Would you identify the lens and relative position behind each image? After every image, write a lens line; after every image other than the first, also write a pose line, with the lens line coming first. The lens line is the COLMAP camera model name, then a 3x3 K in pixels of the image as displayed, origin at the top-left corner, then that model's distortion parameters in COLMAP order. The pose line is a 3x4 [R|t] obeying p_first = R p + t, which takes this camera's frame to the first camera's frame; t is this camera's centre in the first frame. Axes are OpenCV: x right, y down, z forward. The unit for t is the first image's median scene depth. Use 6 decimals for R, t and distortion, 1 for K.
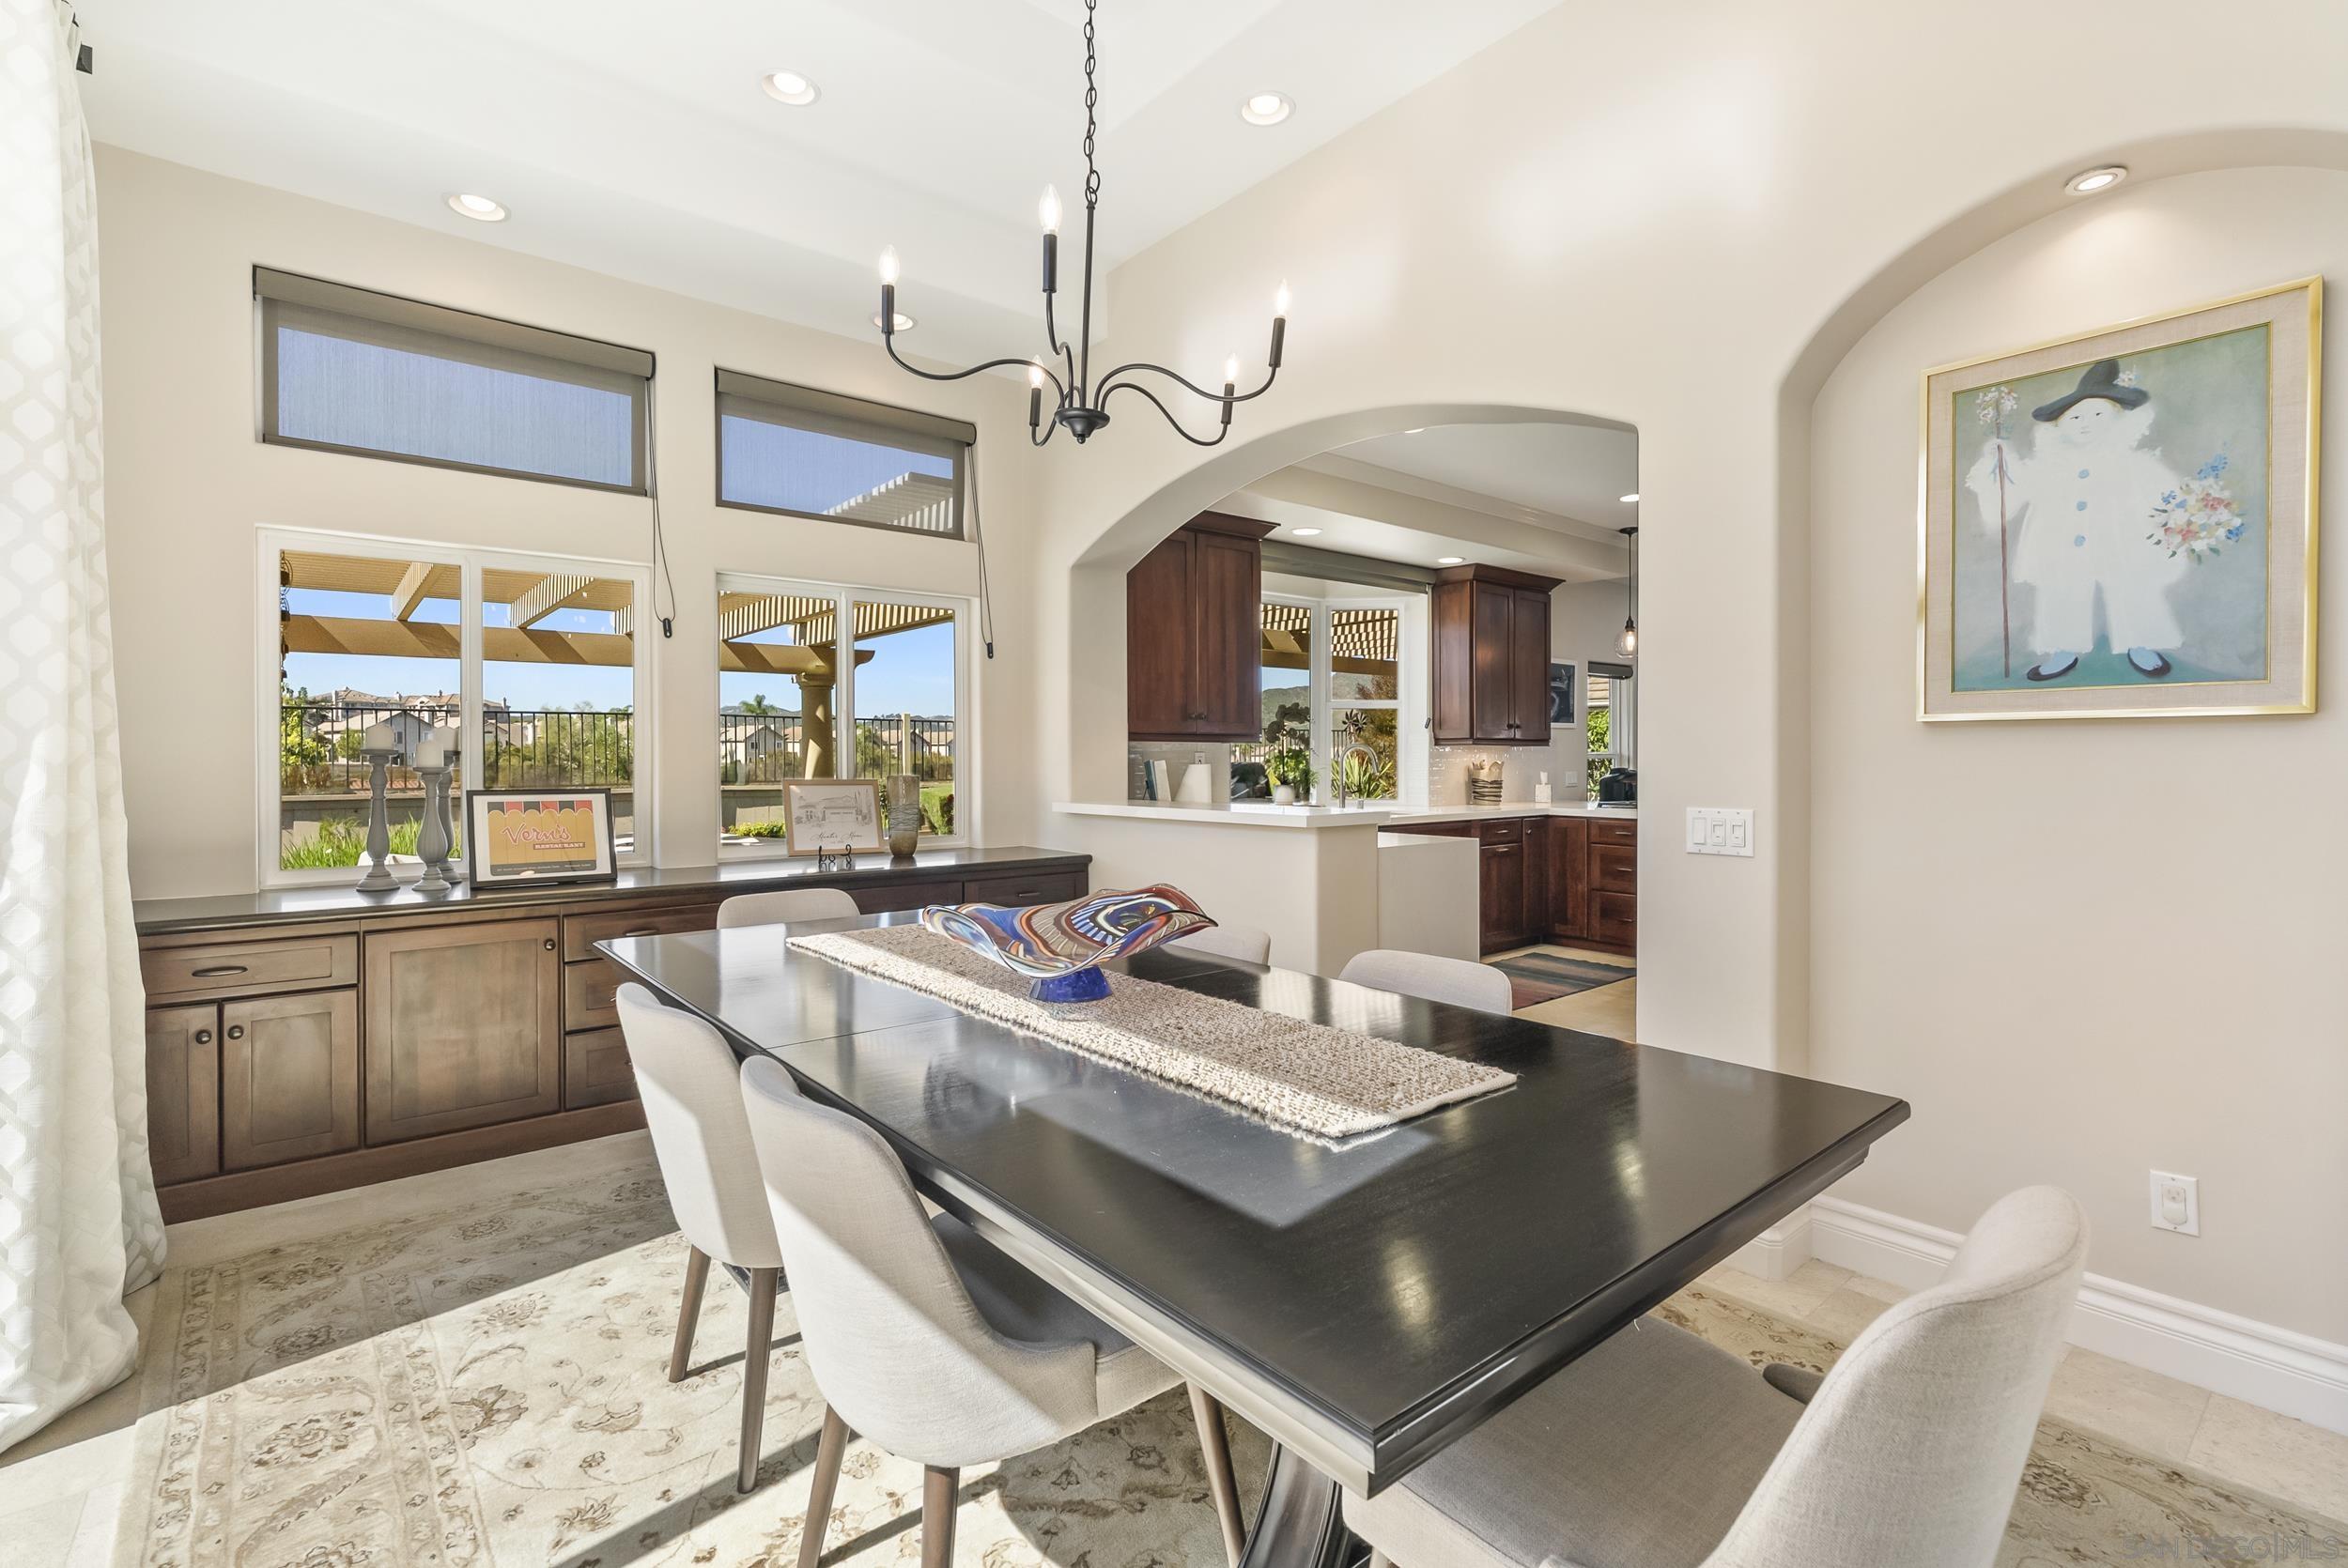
lens RADIAL K [[1063.7, 0, 1172.2], [0, 1063.7, 762.7], [0, 0, 1]] dist [-0.002493, 0.000313]
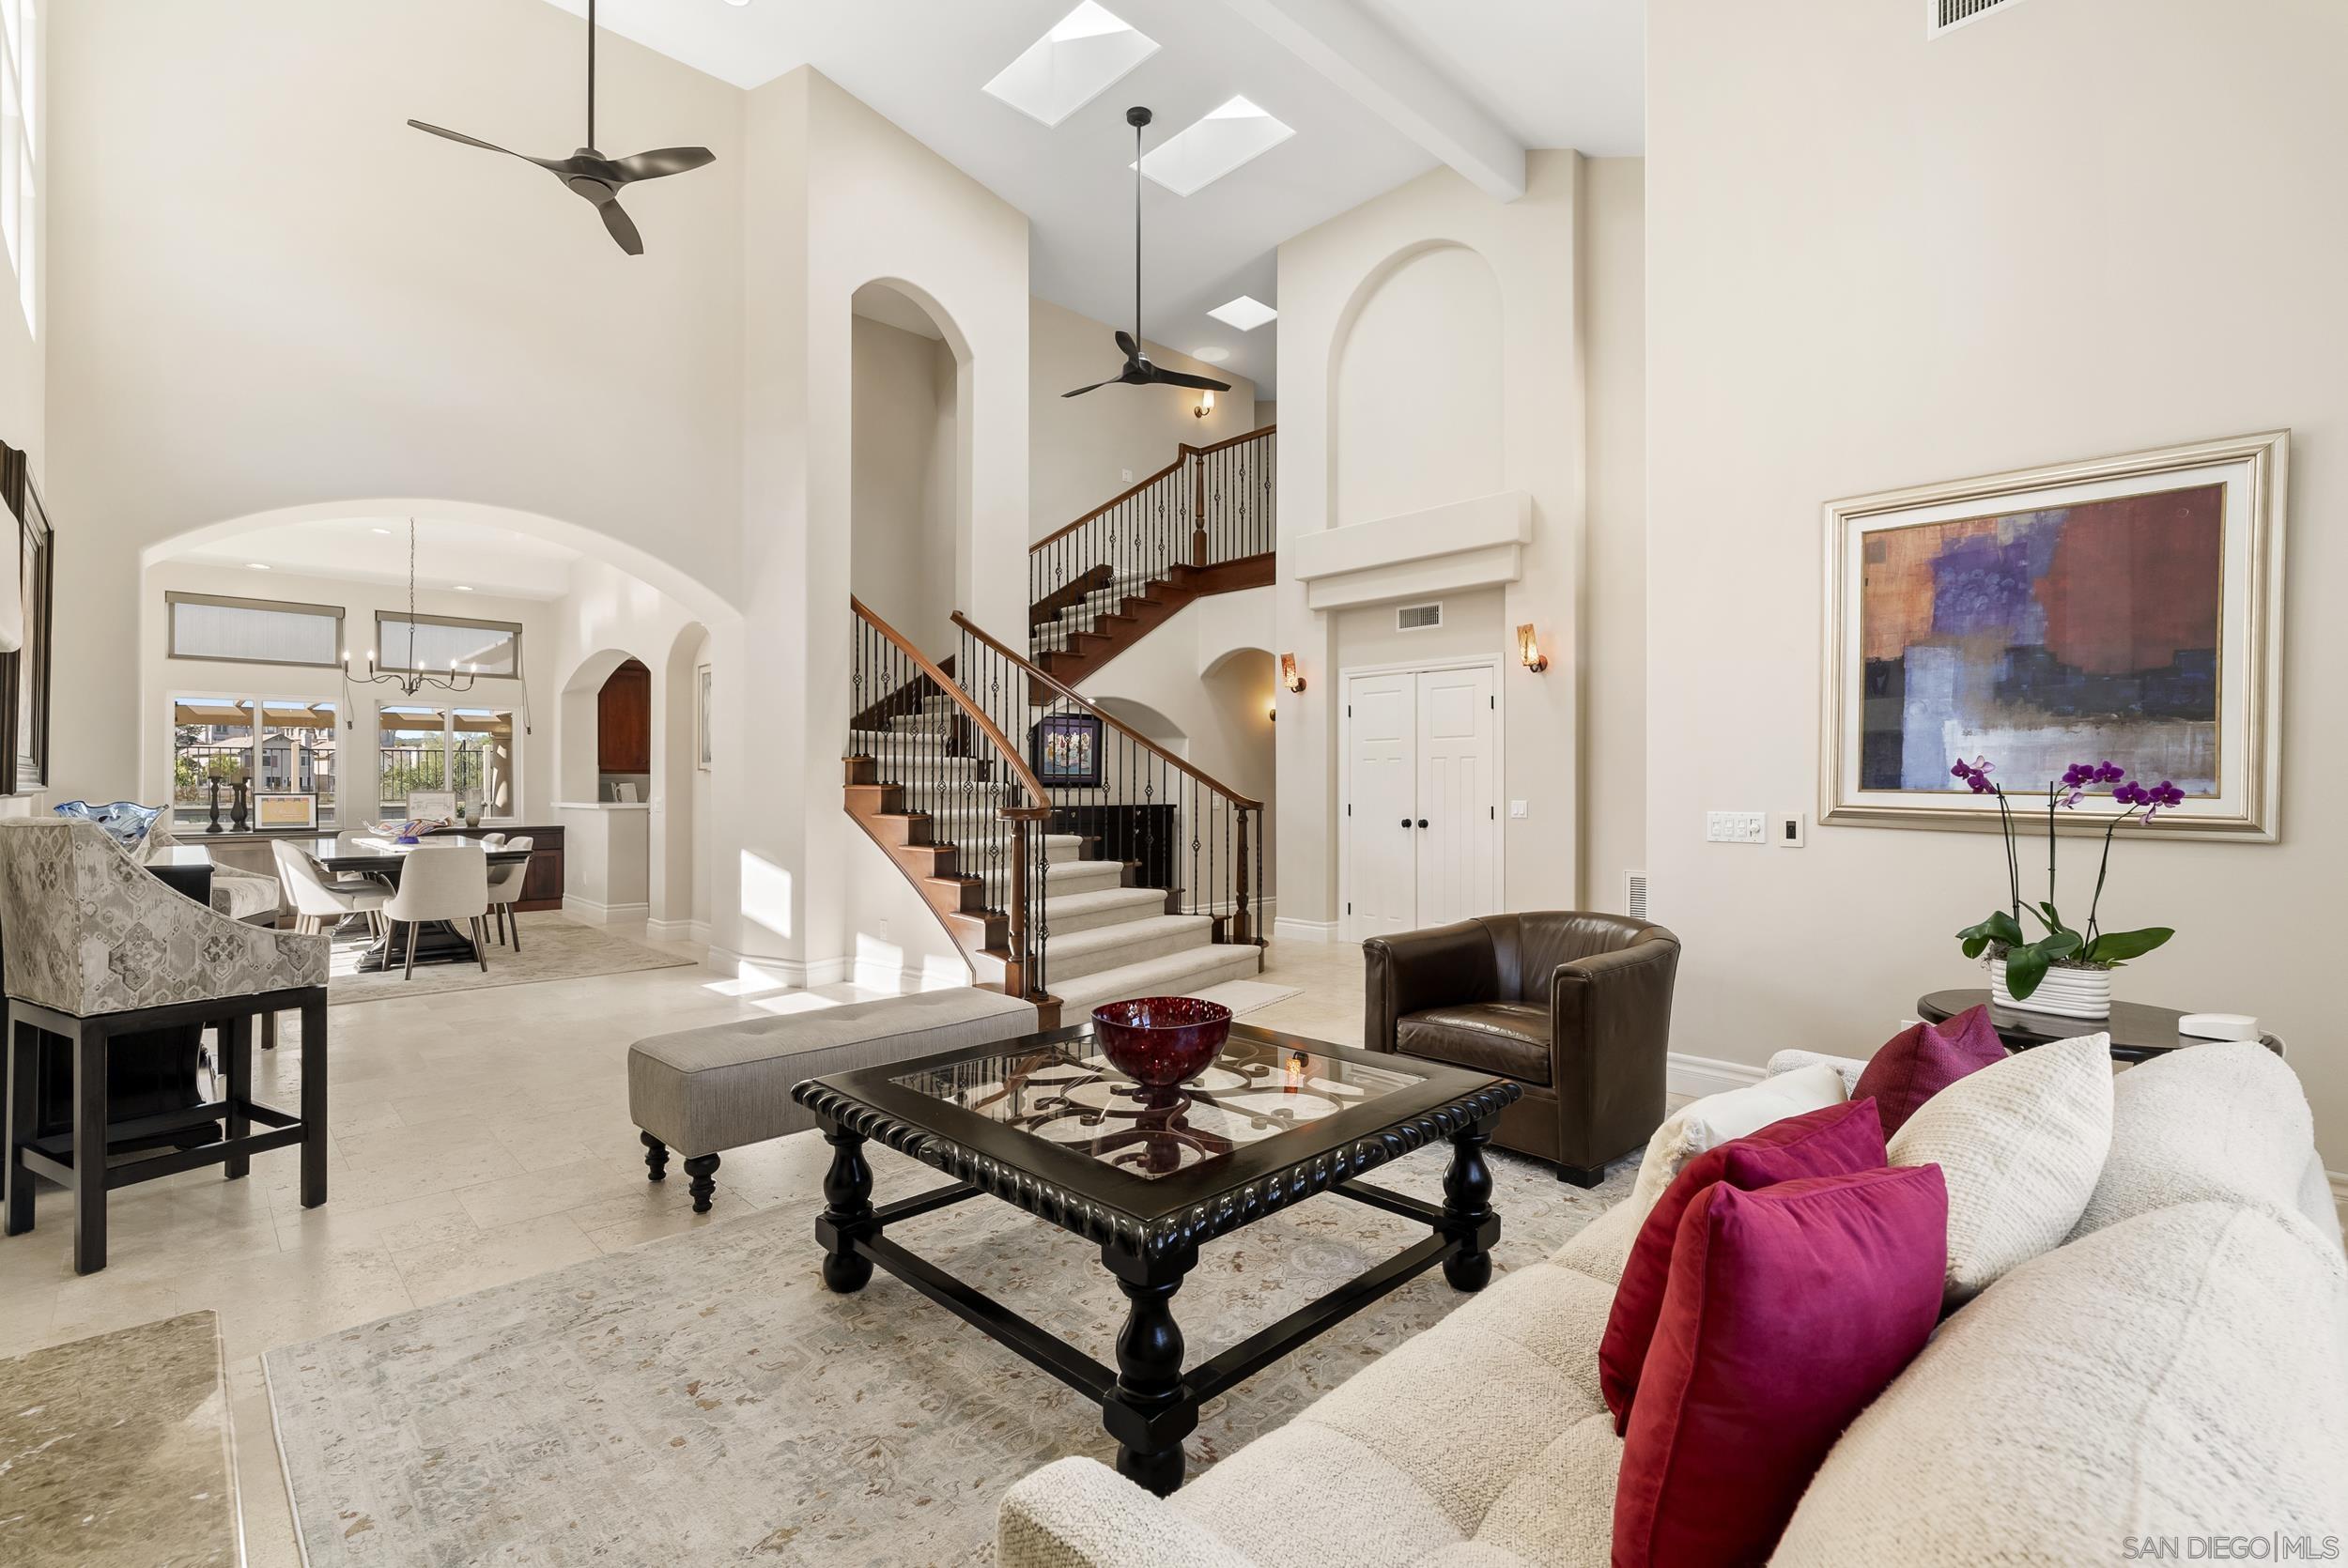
lens RADIAL K [[1056.6, 0, 1164.5], [0, 1056.6, 777.3], [0, 0, 1]] dist [0.001382, 0.000065]
pose [[0.997682, 0.002786, 0.067995, 1.130406], [-0.002115, 0.999948, -0.009930, 0.006806], [-0.068019, 0.009764, 0.997636, -1.409627]]
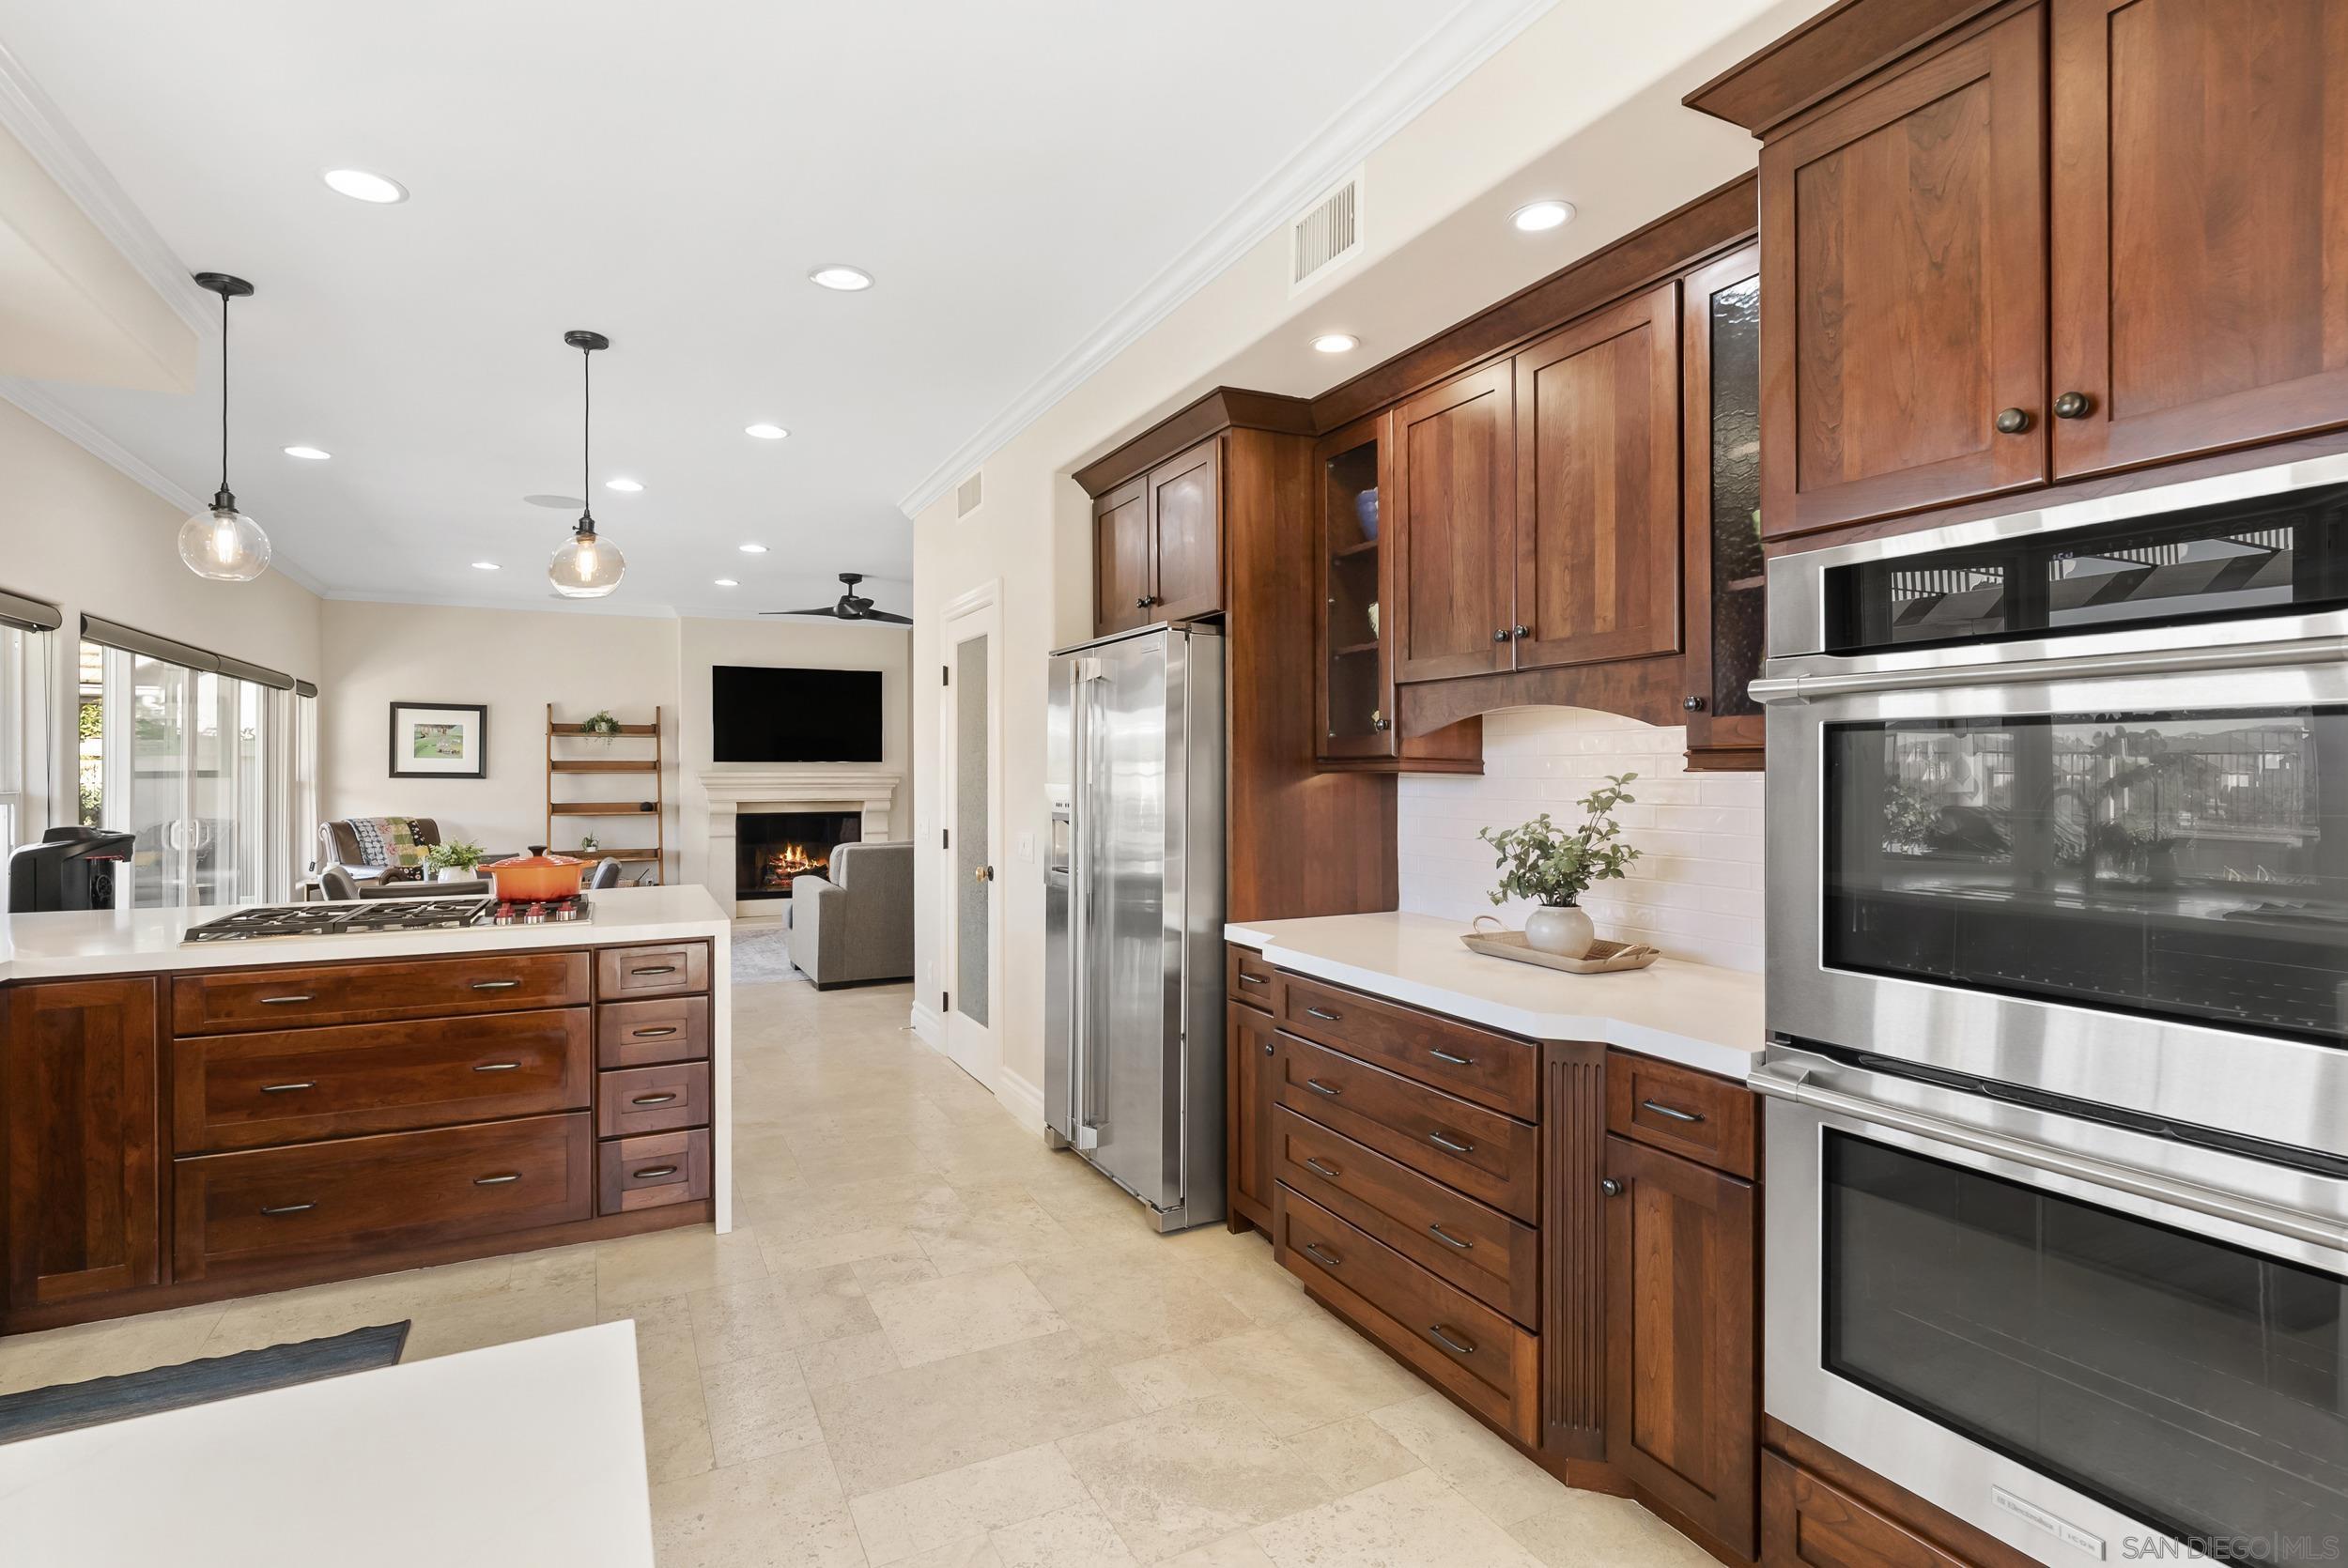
lens RADIAL K [[1134.9, 0, 1173.5], [0, 1134.9, 773.2], [0, 0, 1]] dist [-0.002733, -0.000697]
pose [[0.214260, -0.001155, 0.976776, 0.109552], [0.006017, 0.999982, -0.000138, -0.029397], [-0.976758, 0.005906, 0.214263, 0.882976]]
